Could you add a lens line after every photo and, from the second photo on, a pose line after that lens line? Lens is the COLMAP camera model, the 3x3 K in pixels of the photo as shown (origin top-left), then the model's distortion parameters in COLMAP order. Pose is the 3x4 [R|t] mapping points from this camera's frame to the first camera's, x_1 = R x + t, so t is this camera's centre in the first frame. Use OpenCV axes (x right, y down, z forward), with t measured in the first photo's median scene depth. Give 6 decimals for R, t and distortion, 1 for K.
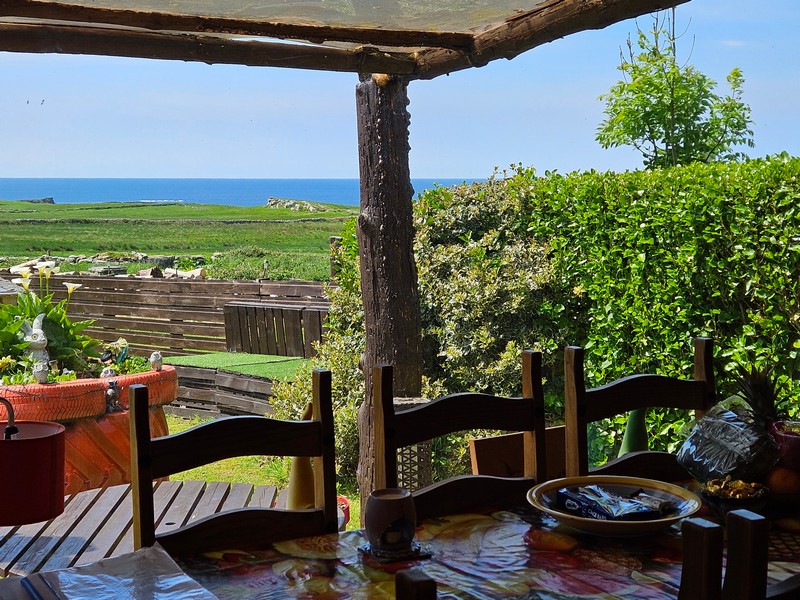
lens RADIAL K [[1201.8, 0, 400.0], [0, 1201.8, 300.0], [0, 0, 1]] dist [0.088178, -0.050972]
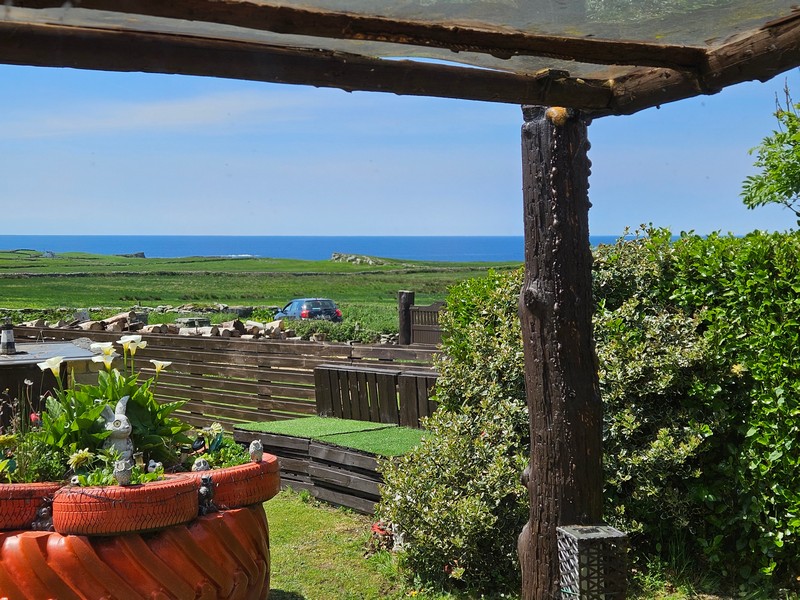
lens RADIAL K [[1070.6, 0, 432.4], [0, 1070.6, 316.8], [0, 0, 1]] dist [0.082726, -0.109266]
pose [[0.999860, 0.001461, -0.016684, -0.060778], [-0.001882, 0.999678, -0.025291, -0.026006], [0.016642, 0.025319, 0.999541, 0.221553]]
